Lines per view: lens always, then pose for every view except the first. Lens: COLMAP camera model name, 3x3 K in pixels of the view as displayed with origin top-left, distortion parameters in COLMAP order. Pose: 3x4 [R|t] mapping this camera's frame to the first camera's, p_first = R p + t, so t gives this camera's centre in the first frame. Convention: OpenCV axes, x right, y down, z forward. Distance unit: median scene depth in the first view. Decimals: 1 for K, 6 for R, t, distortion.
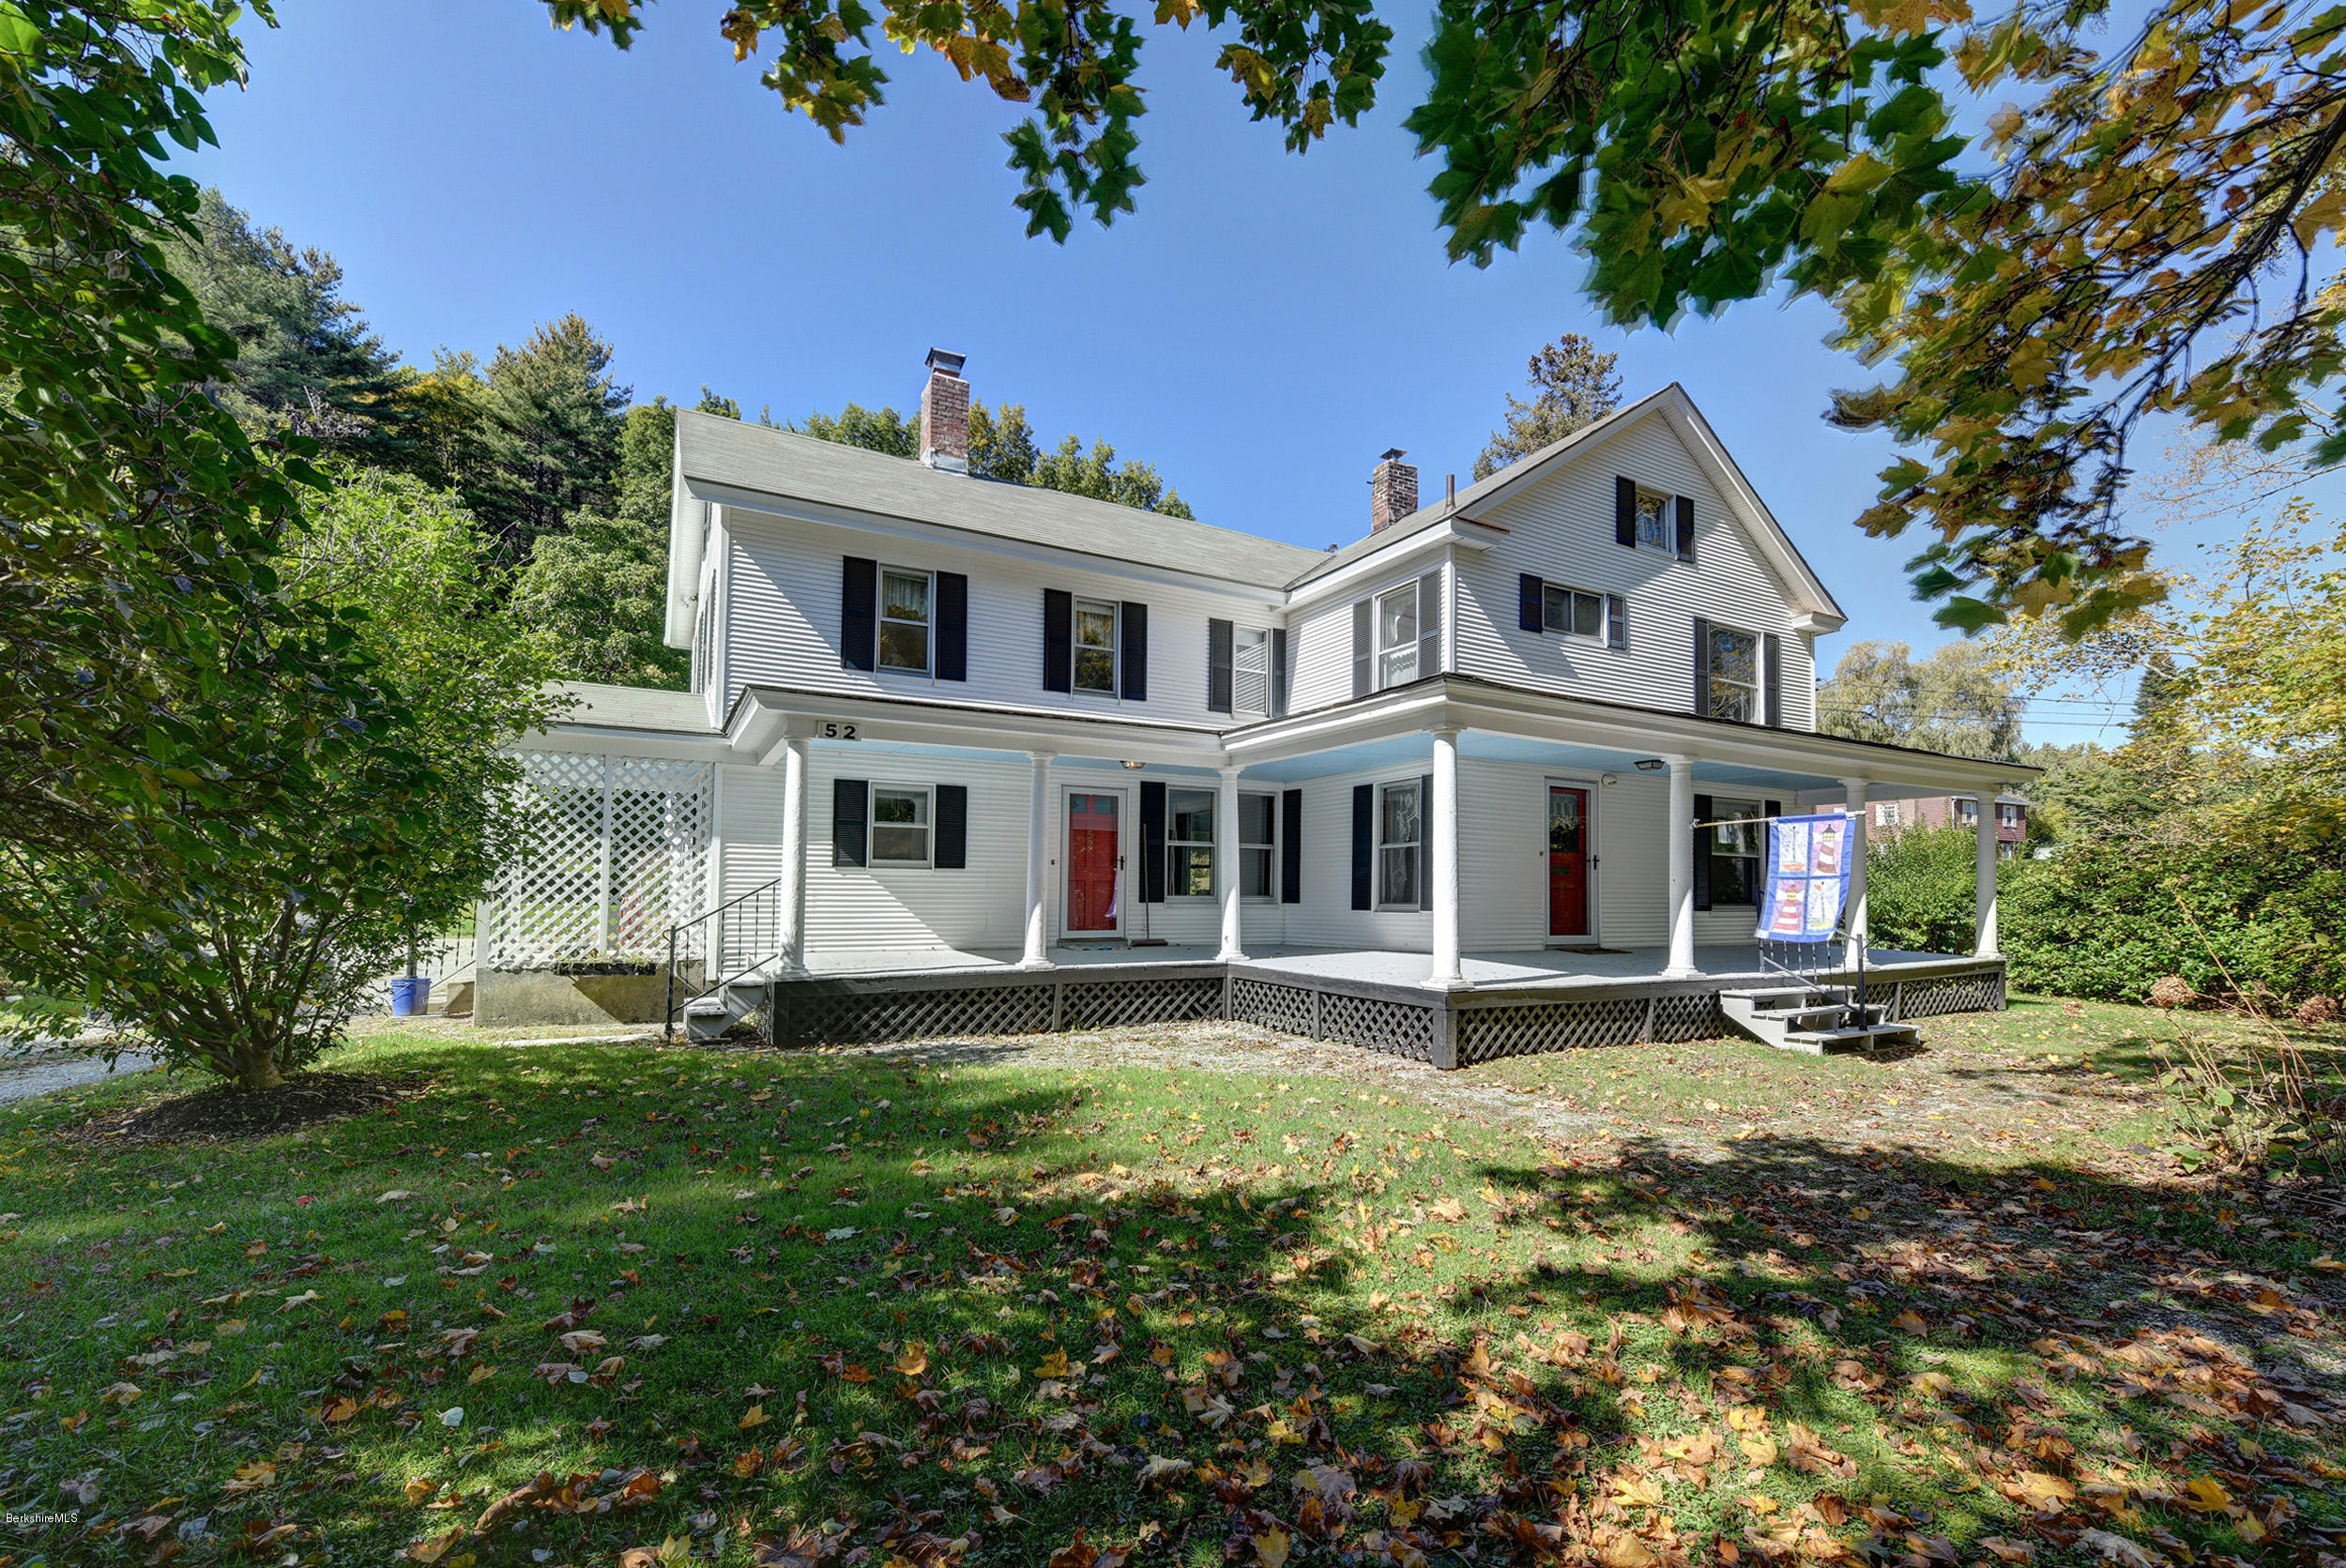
lens RADIAL K [[948.6, 0, 1172.3], [0, 948.6, 860.9], [0, 0, 1]] dist [0.001580, -0.001090]
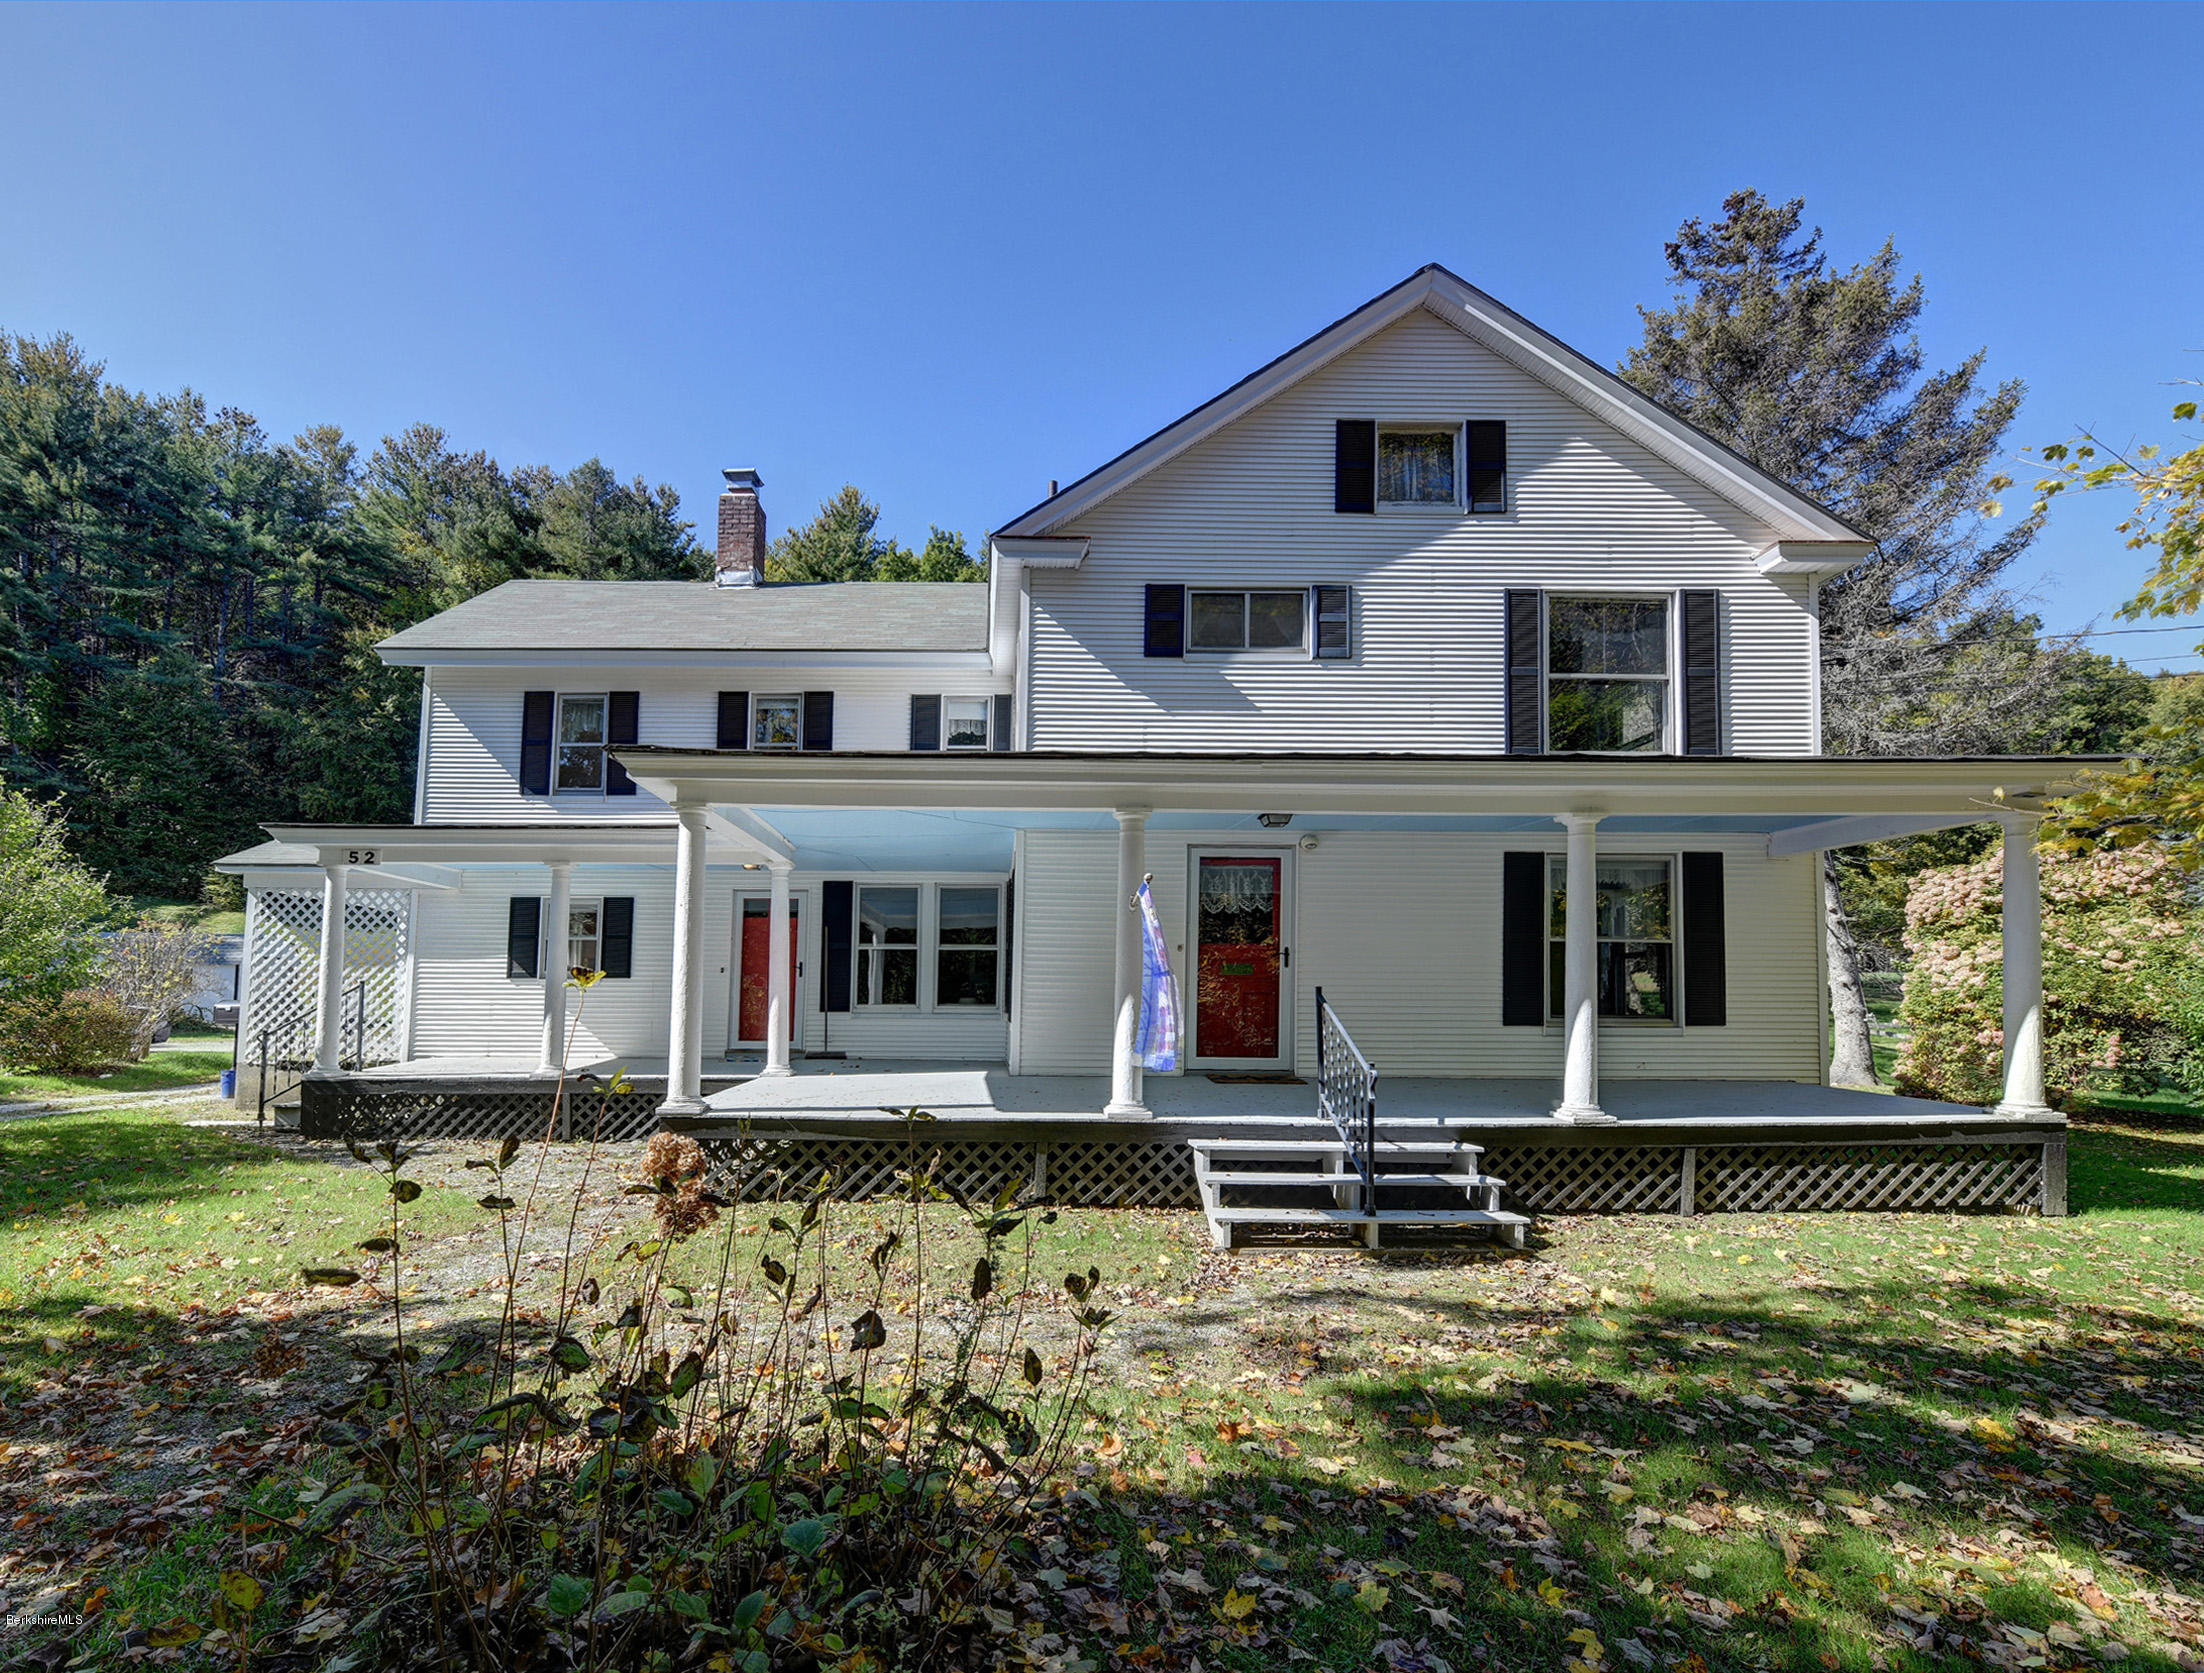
lens RADIAL K [[1041.2, 0, 1094.6], [0, 1041.2, 953.9], [0, 0, 1]] dist [-0.000126, 0.000036]
pose [[0.882906, -0.024854, -0.468891, 0.707027], [0.017713, 0.999650, -0.019634, 0.011737], [0.469215, 0.009029, 0.883038, 0.234533]]
